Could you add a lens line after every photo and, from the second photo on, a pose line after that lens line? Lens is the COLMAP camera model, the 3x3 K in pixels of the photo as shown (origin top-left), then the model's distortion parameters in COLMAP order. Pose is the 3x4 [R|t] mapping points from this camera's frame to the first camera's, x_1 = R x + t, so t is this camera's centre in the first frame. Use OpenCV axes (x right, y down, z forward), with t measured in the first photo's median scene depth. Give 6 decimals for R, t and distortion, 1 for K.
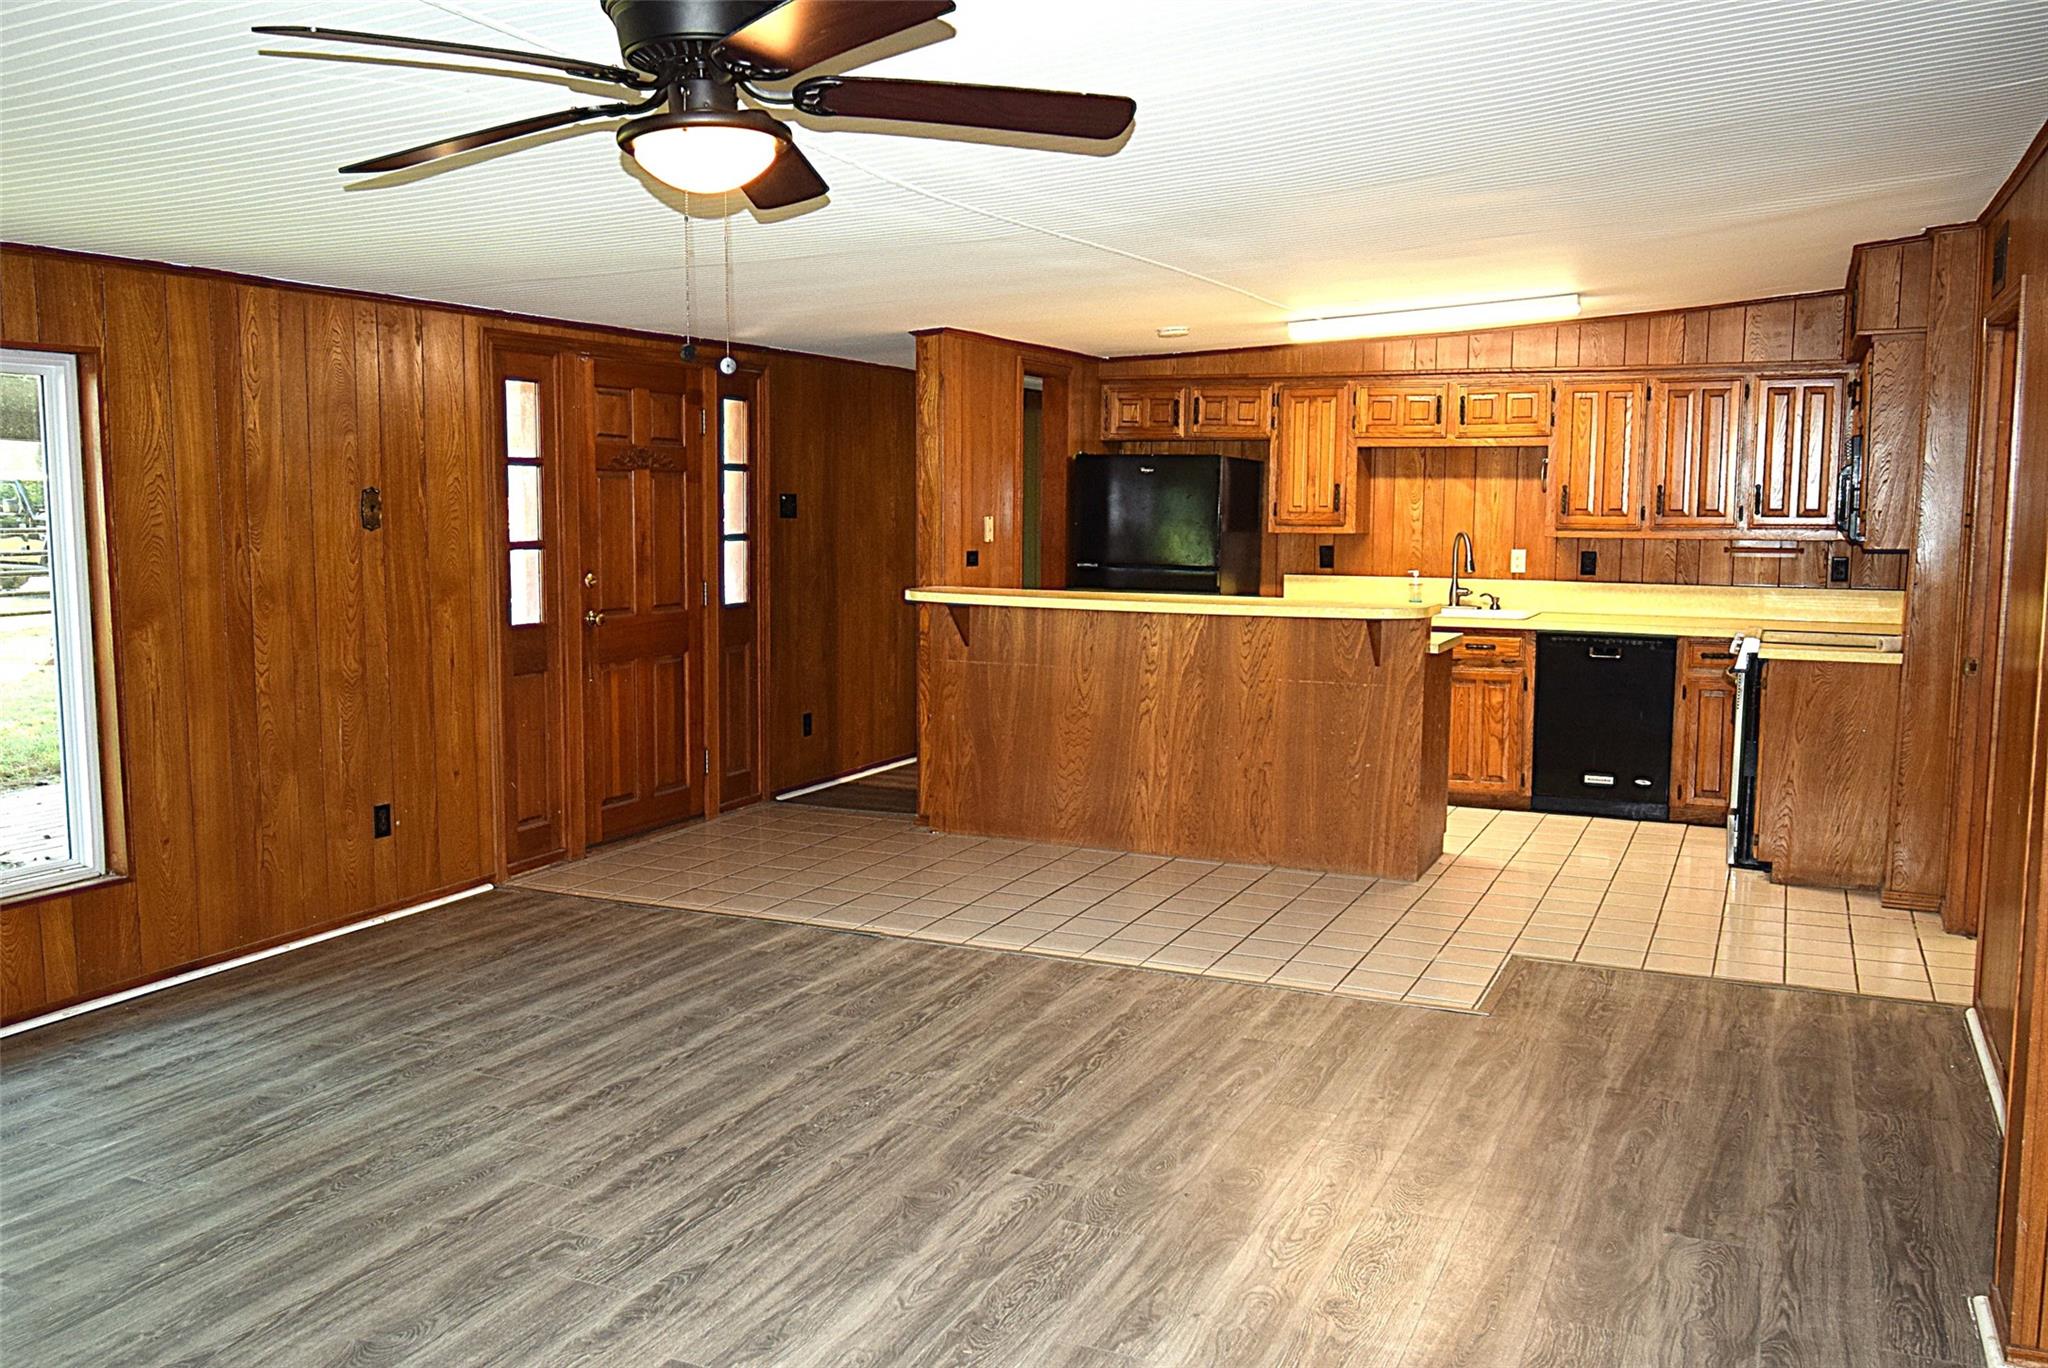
lens RADIAL K [[1708.5, 0, 1037.7], [0, 1708.5, 694.9], [0, 0, 1]] dist [0.011036, -0.034865]
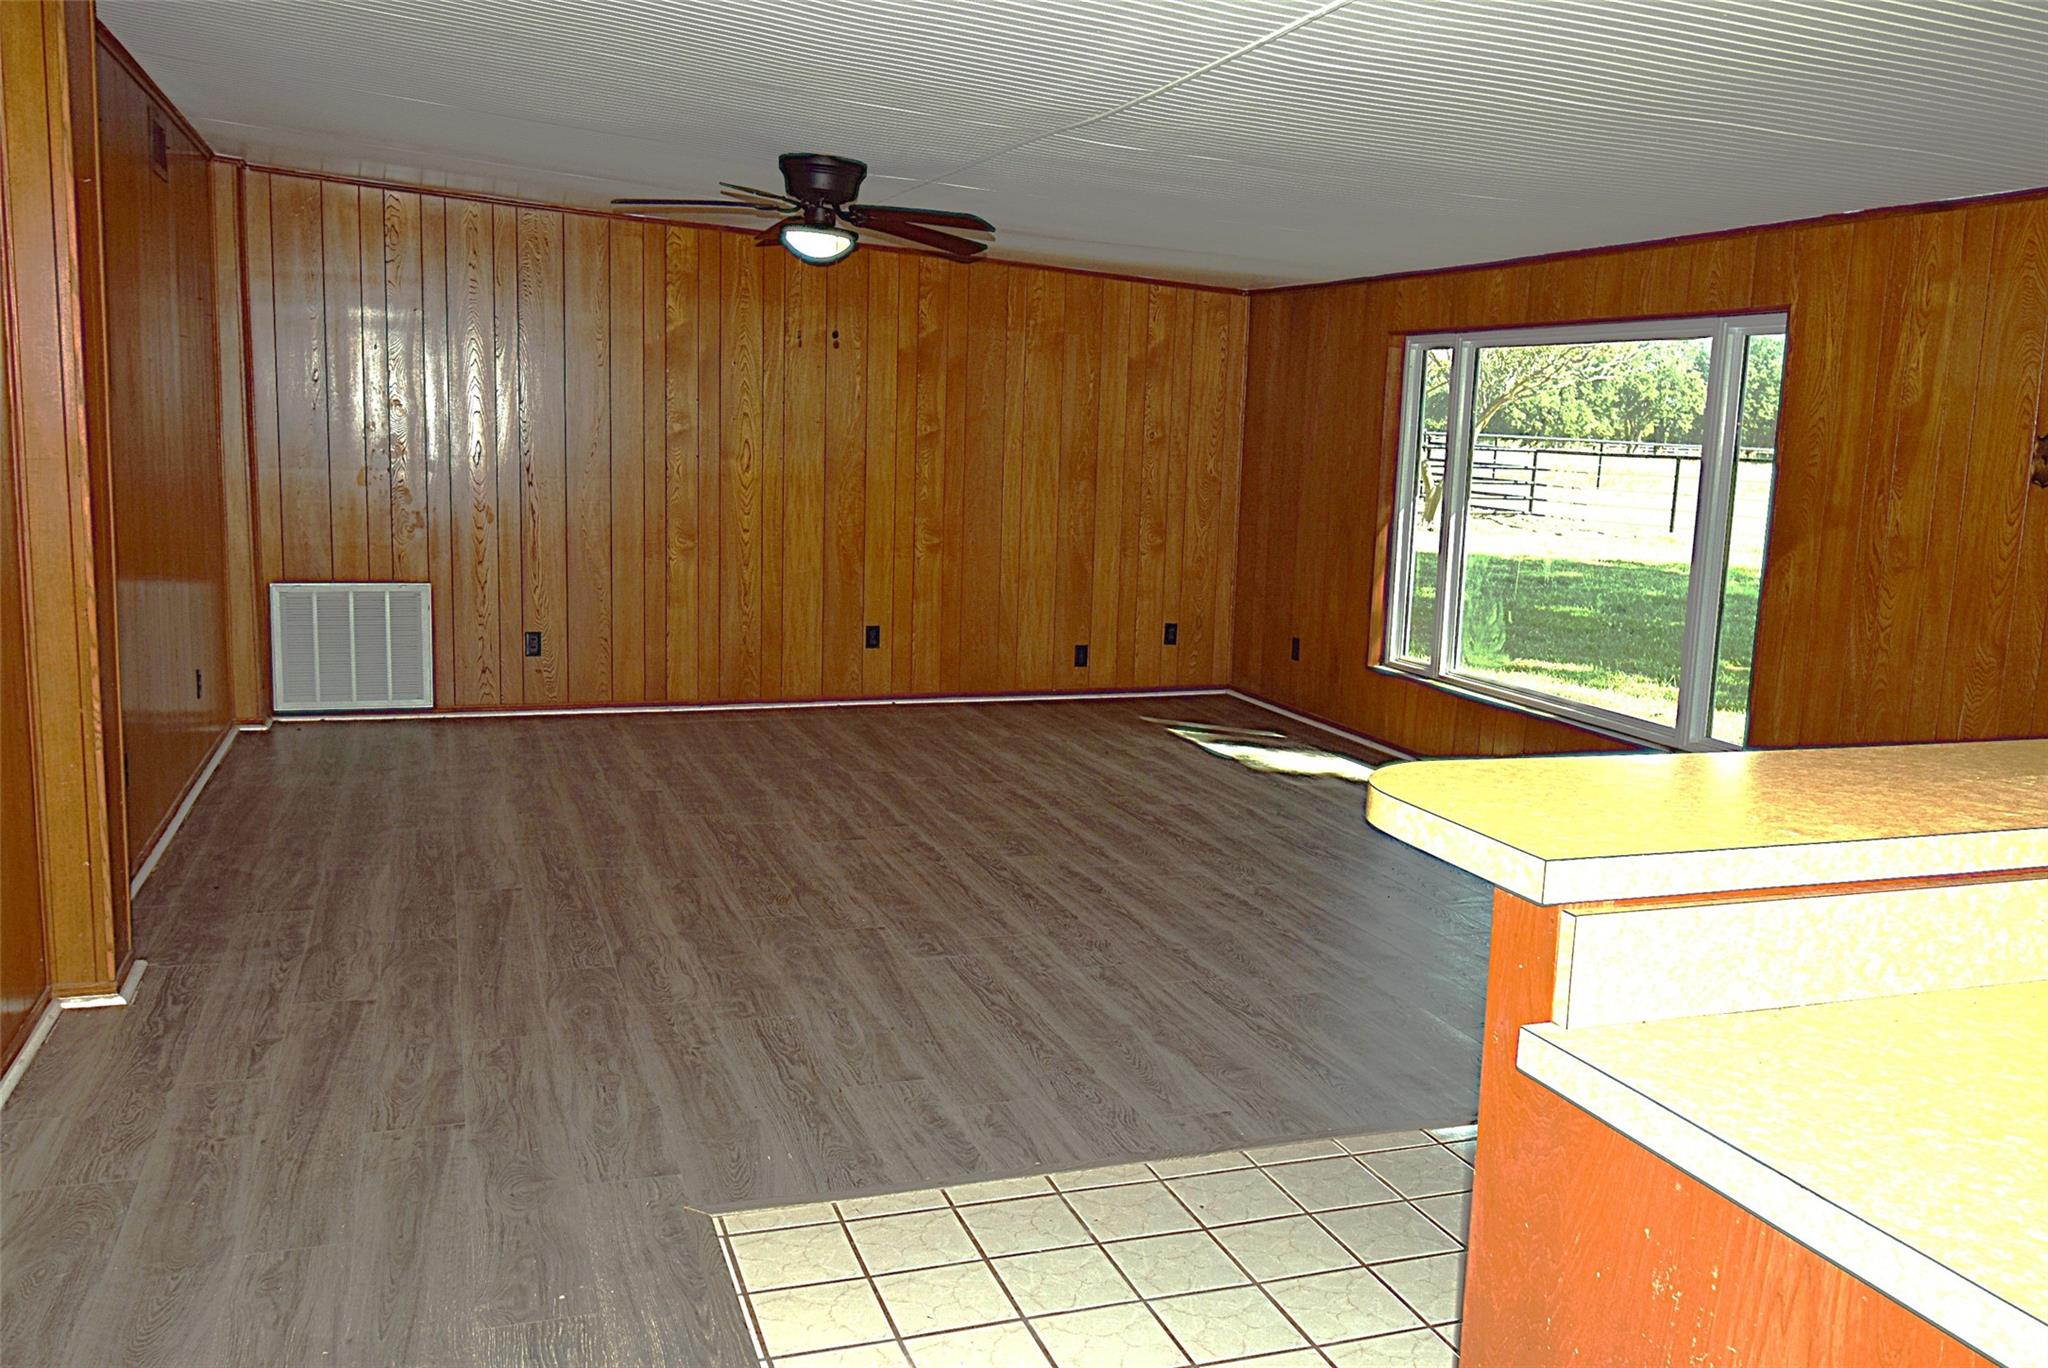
lens RADIAL K [[1708.5, 0, 1027.8], [0, 1708.5, 691.8], [0, 0, 1]] dist [0.011036, -0.034865]
pose [[-0.735242, 0.075432, -0.673595, 0.534448], [-0.117330, 0.964622, 0.236090, -0.146561], [0.667573, 0.252616, -0.700380, 1.359562]]
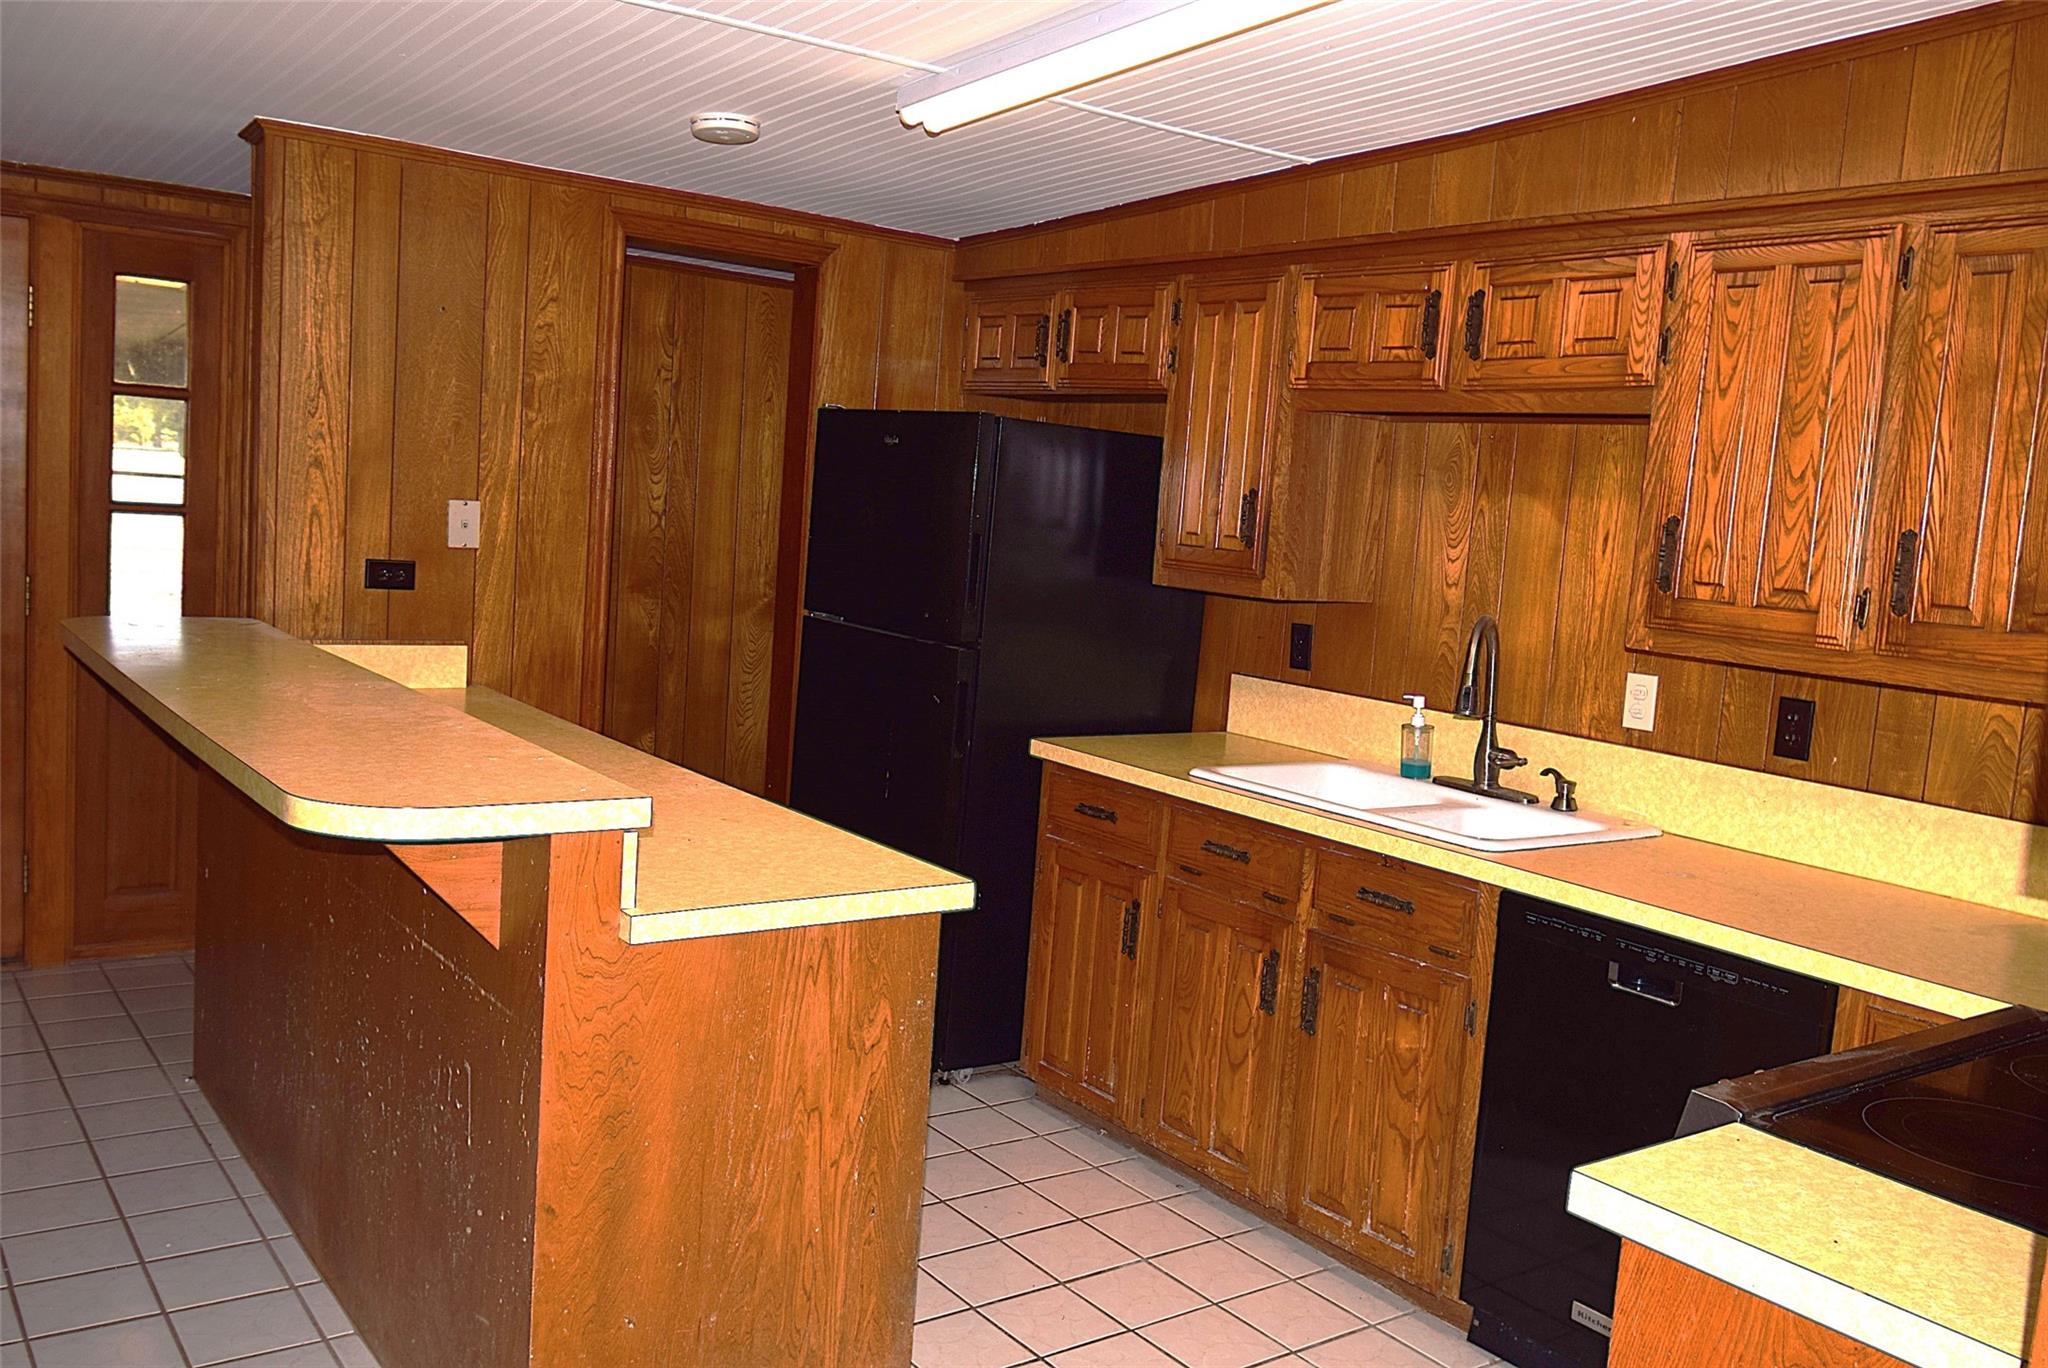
lens RADIAL K [[1708.5, 0, 1040.6], [0, 1708.5, 693.4], [0, 0, 1]] dist [0.011036, -0.034865]
pose [[0.866474, 0.114661, -0.485876, 0.569902], [-0.125043, 0.992089, 0.011128, -0.107110], [0.483308, 0.051113, 0.873957, 0.915047]]
